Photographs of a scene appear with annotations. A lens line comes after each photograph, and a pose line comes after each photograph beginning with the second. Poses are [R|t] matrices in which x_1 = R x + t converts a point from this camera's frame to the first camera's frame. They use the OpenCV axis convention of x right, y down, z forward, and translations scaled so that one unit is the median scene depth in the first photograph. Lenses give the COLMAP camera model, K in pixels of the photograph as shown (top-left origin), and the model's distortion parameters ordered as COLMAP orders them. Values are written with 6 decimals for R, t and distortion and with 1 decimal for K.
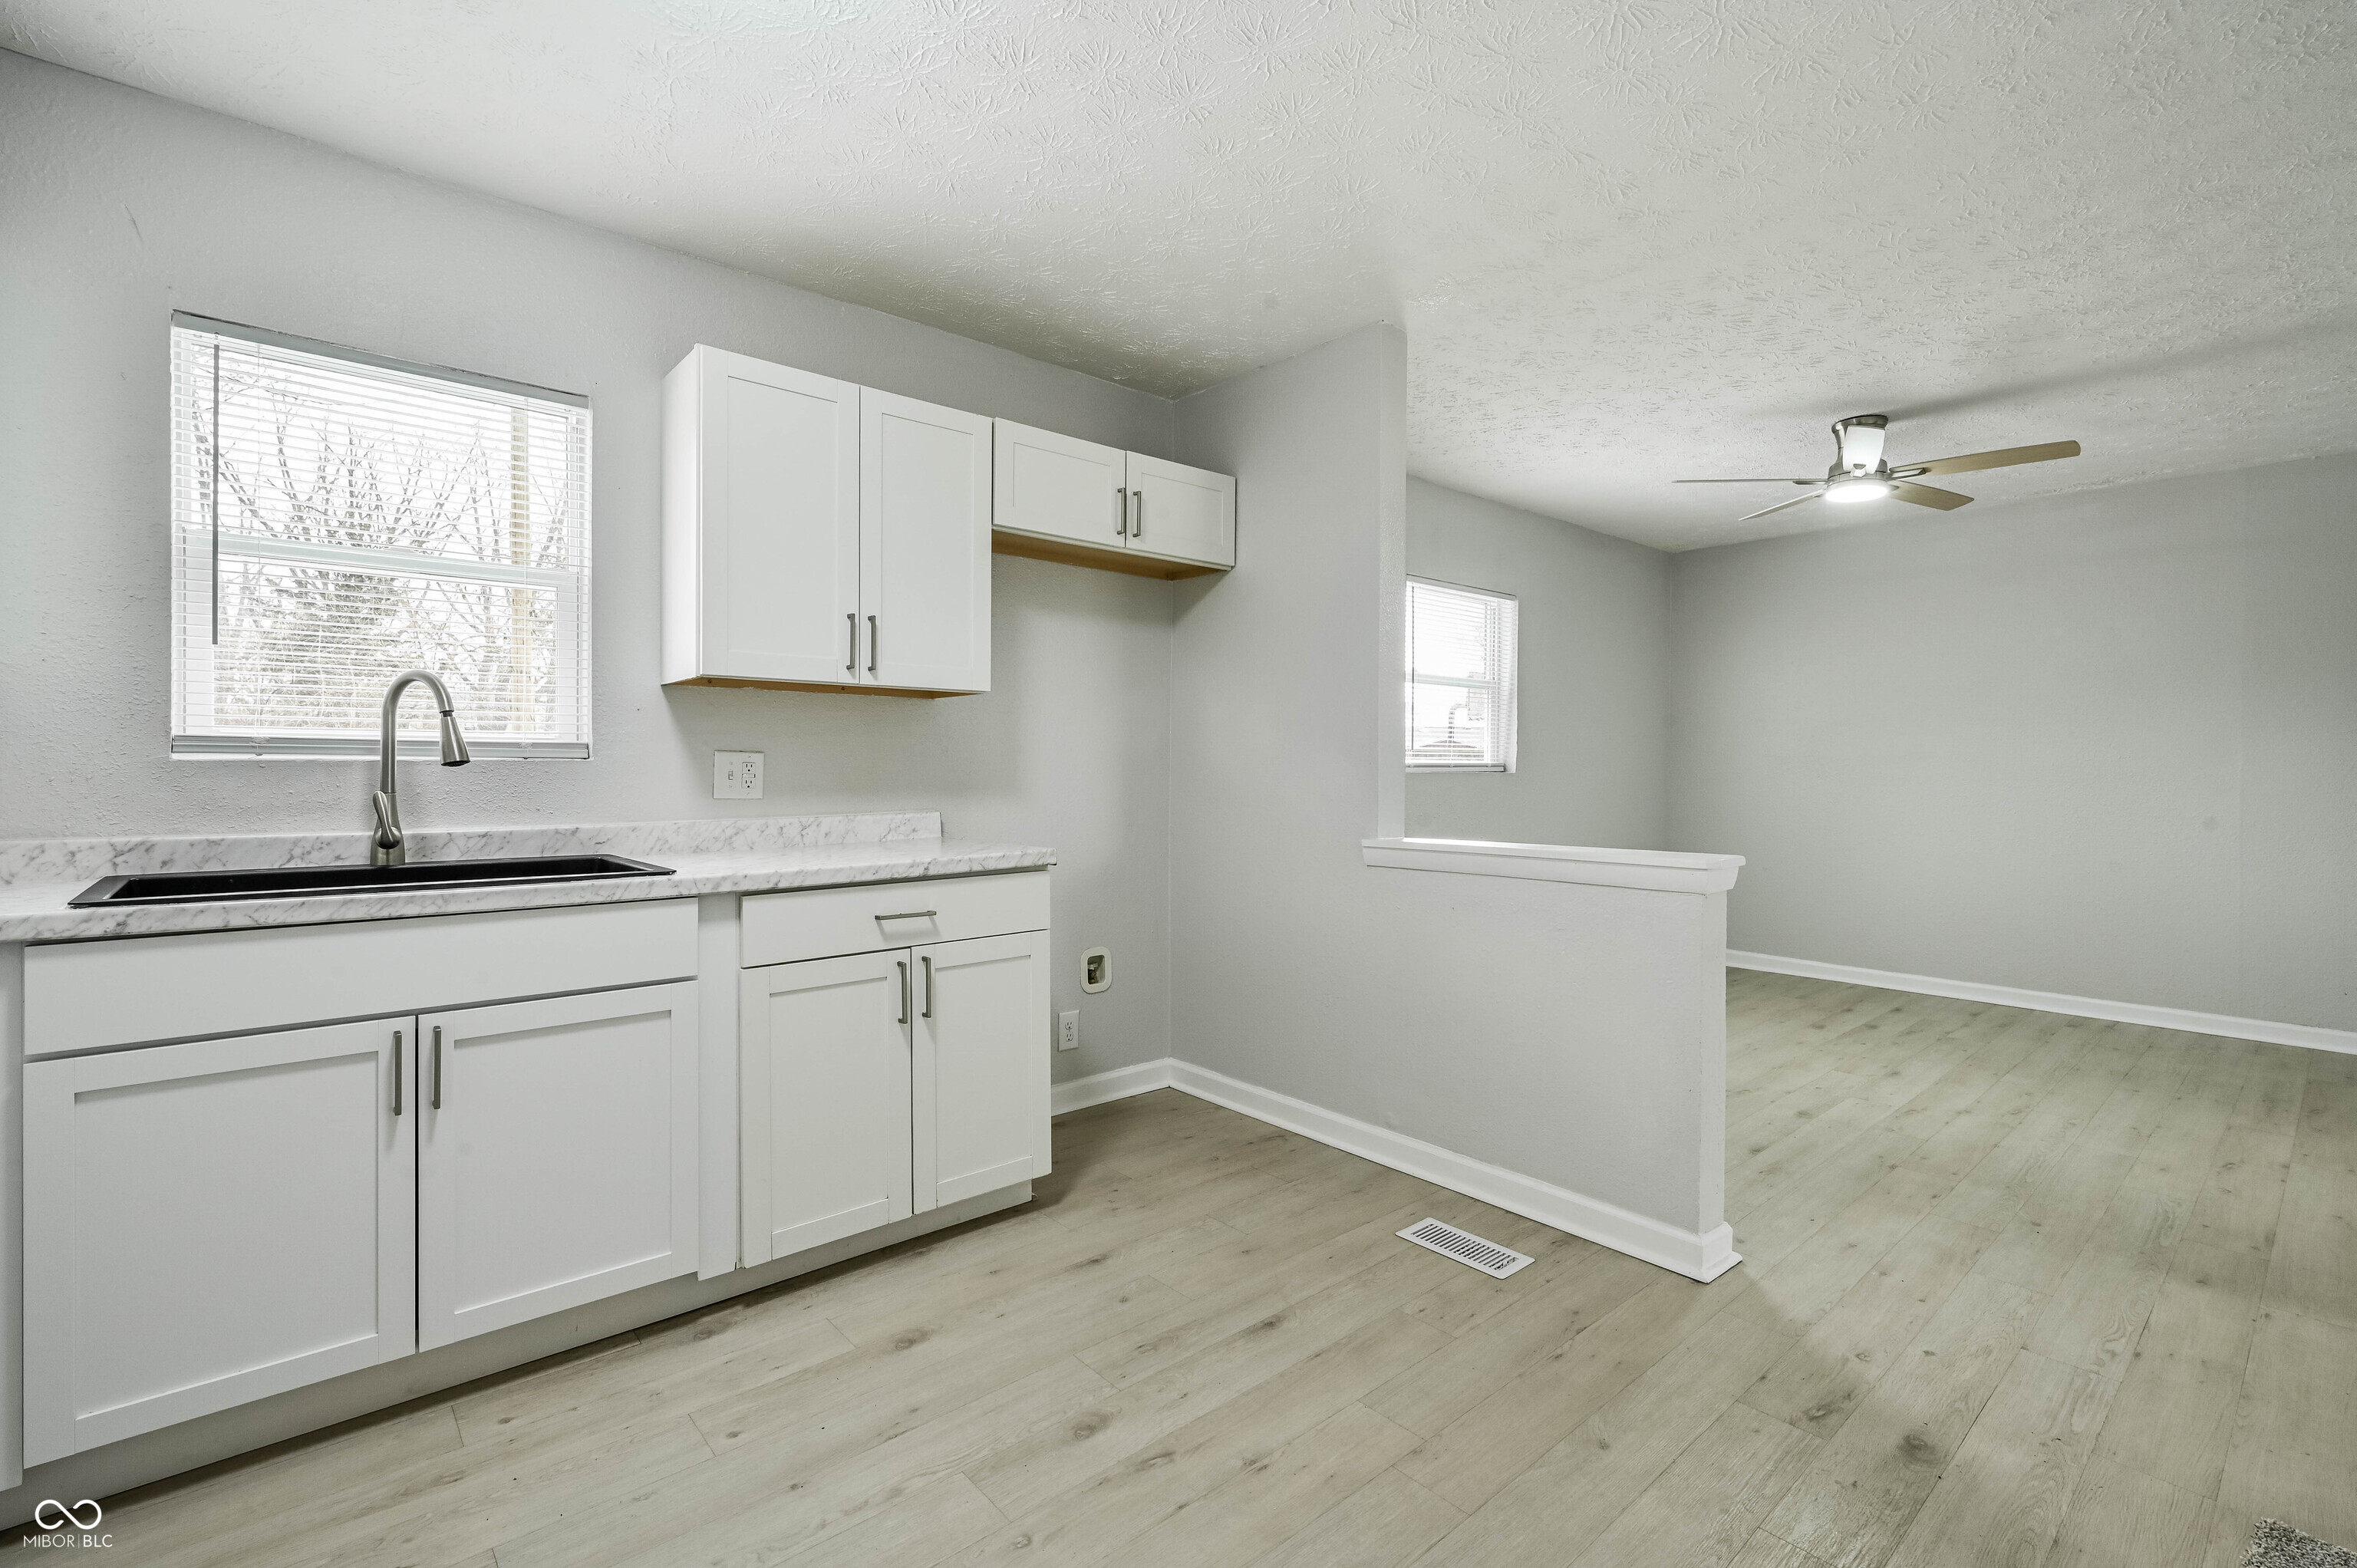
lens RADIAL K [[1049.3, 0, 1187.6], [0, 1049.3, 778.4], [0, 0, 1]] dist [0.000838, 0.000198]
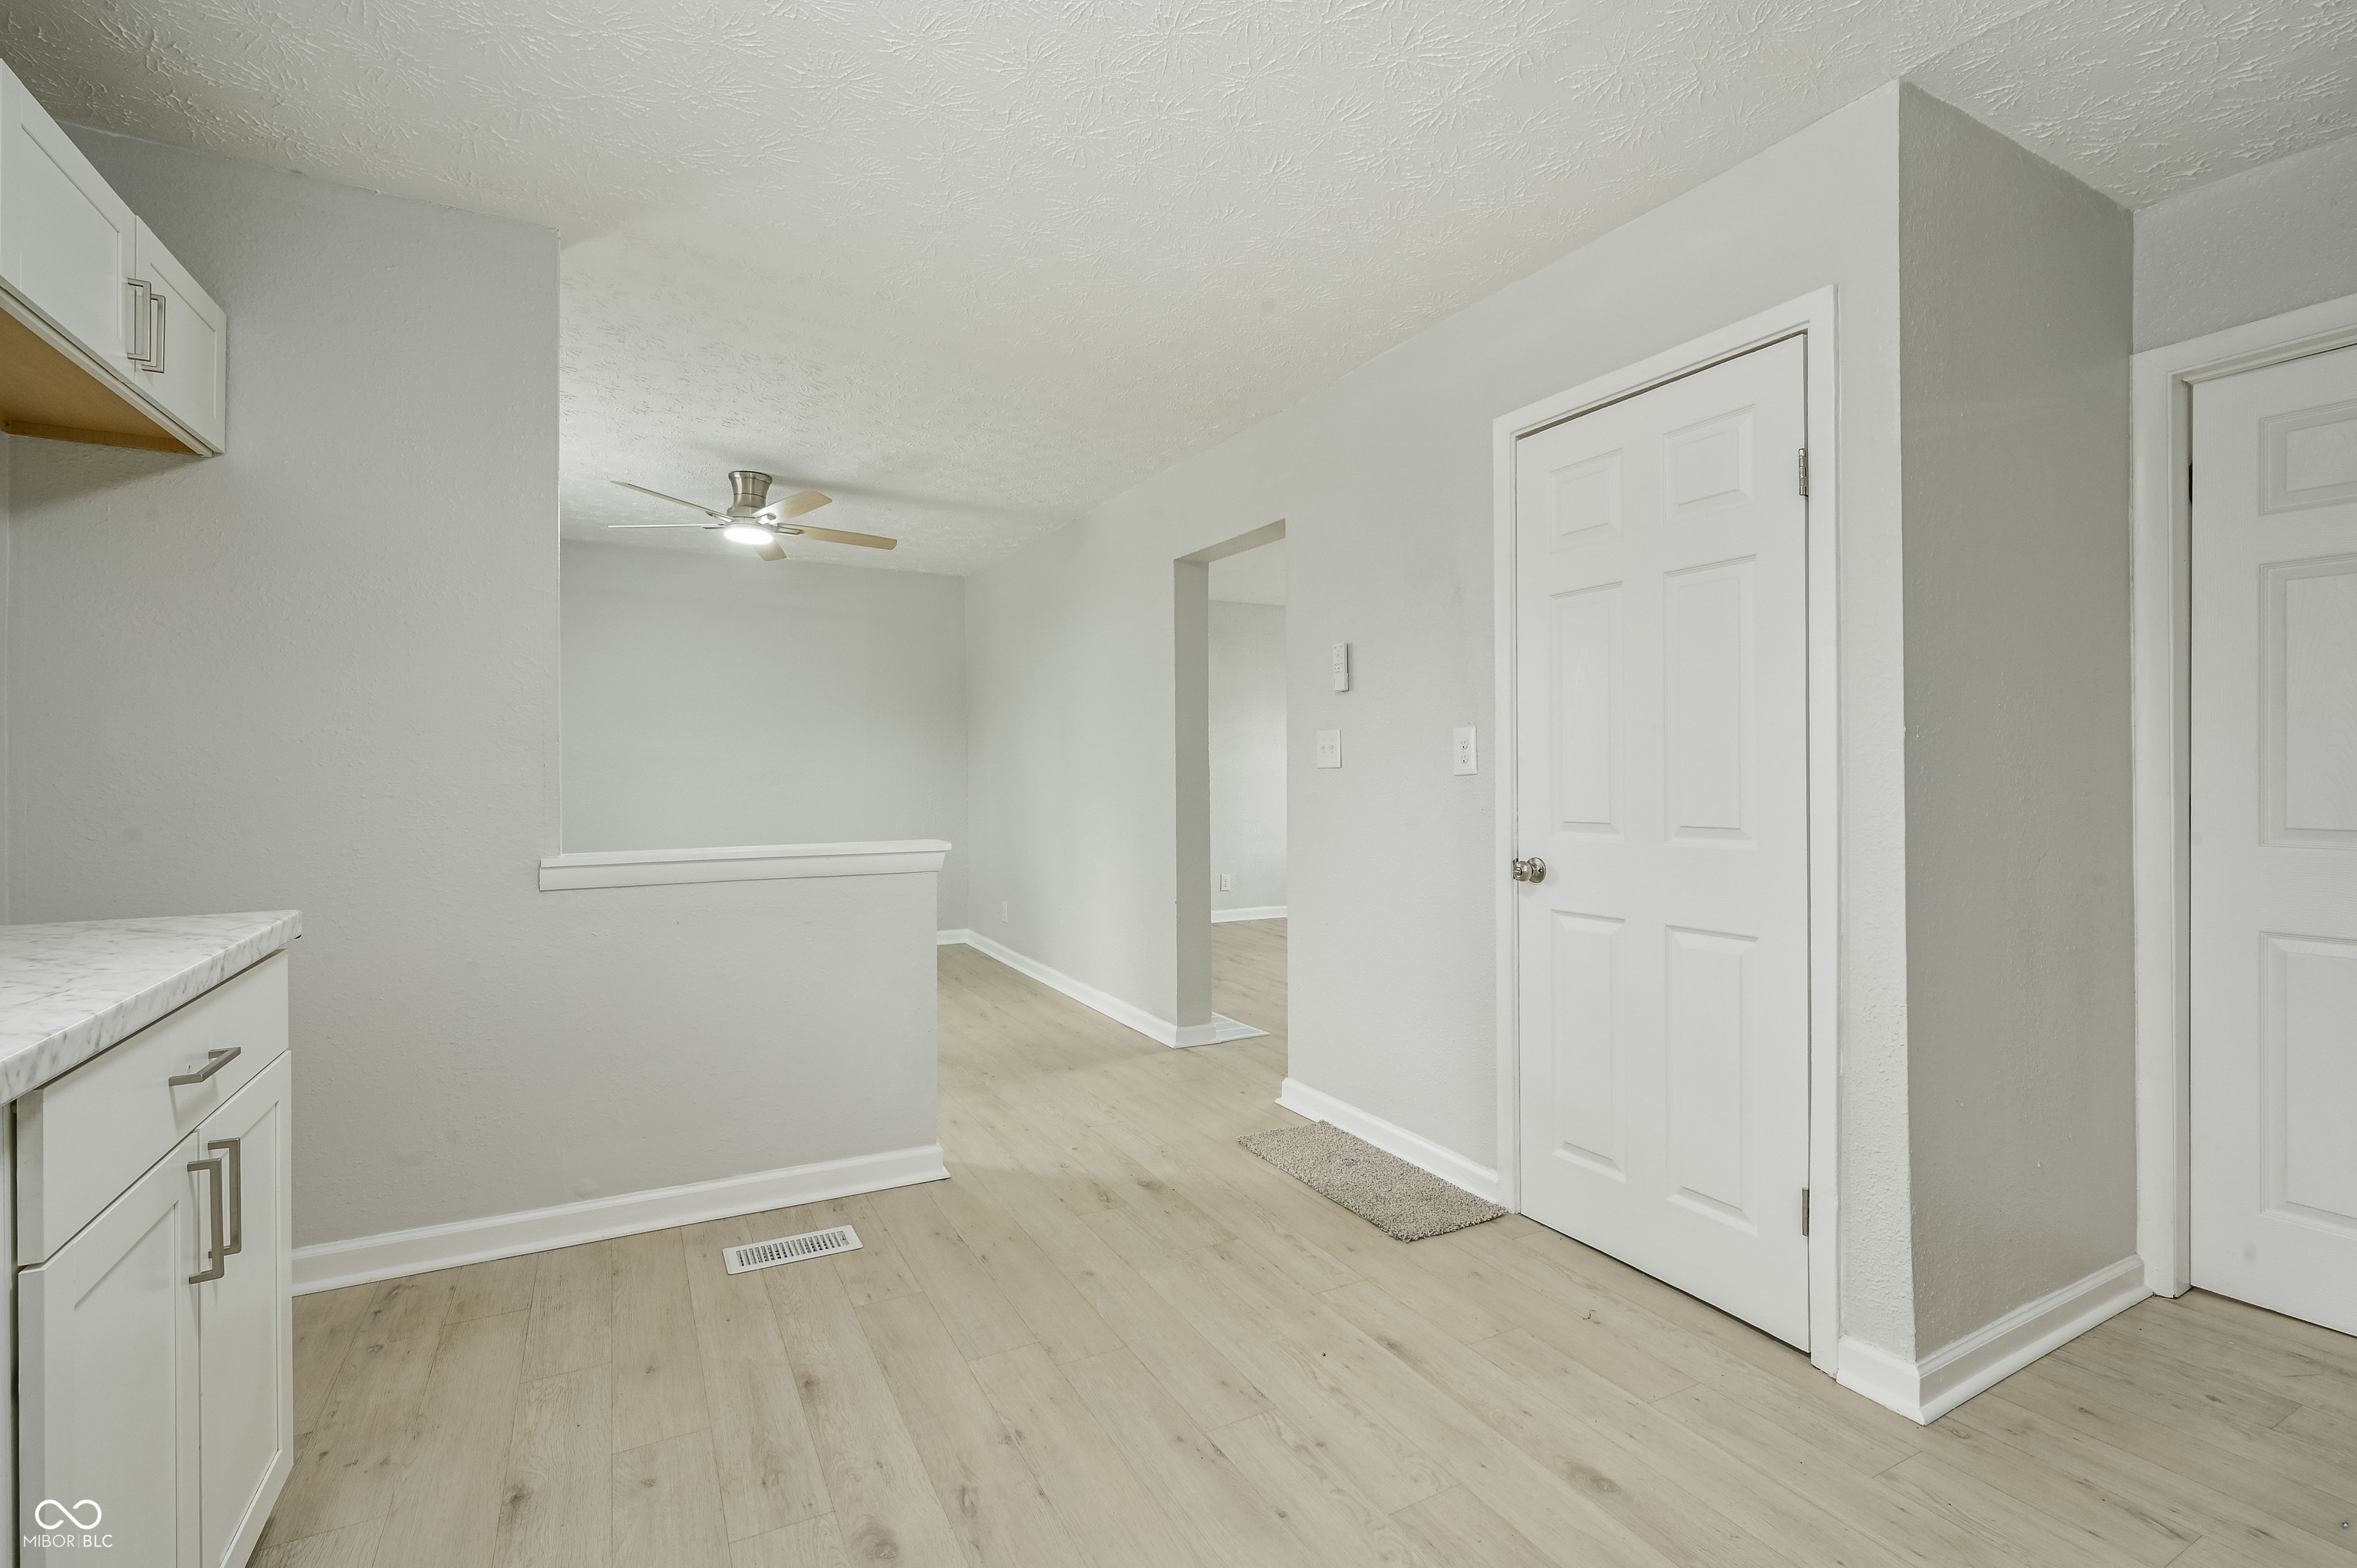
lens RADIAL K [[1049.3, 0, 1187.6], [0, 1049.3, 778.4], [0, 0, 1]] dist [0.000838, 0.000198]
pose [[0.218849, -0.009833, 0.975709, -0.619359], [0.008935, 0.999927, 0.008073, -0.007558], [-0.975718, 0.006951, 0.218921, 0.403246]]
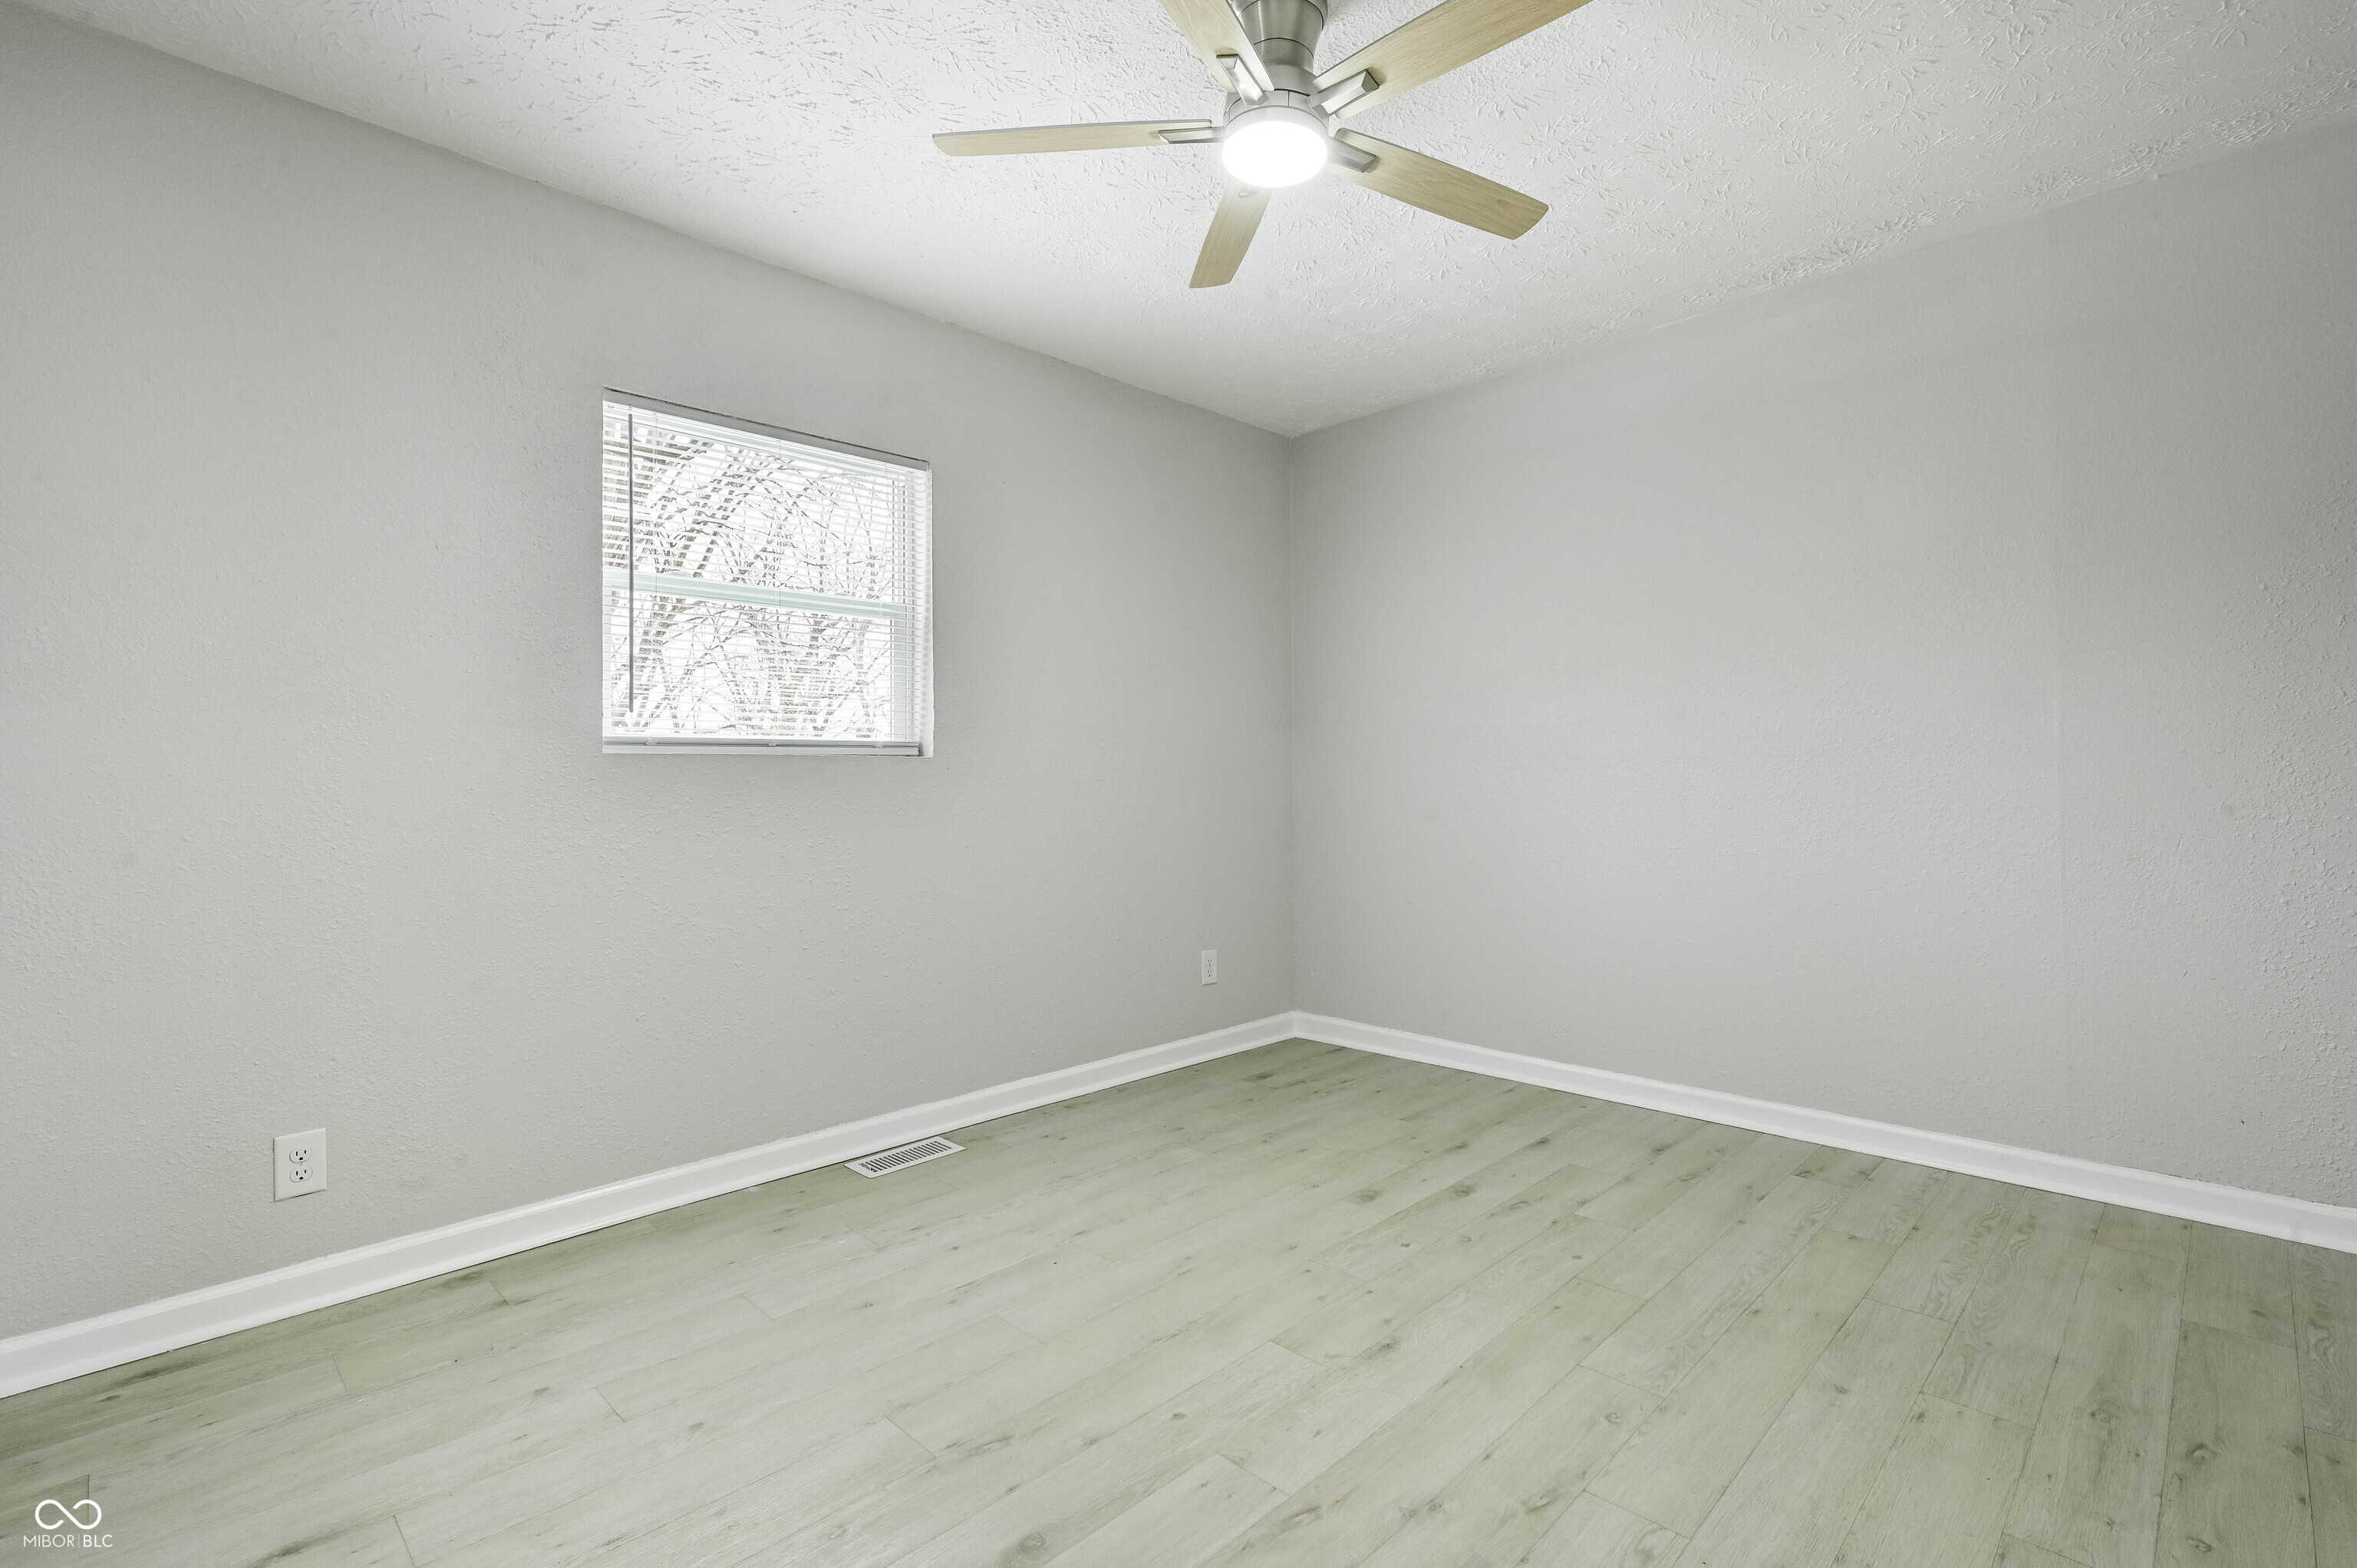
lens RADIAL K [[1077.9, 0, 1186.4], [0, 1077.9, 774.6], [0, 0, 1]] dist [0.000118, 0.000095]
pose [[0.997450, -0.017828, 0.069107, 0.860564], [0.019109, 0.999657, -0.017923, 0.037788], [-0.068764, 0.019198, 0.997448, 0.788551]]
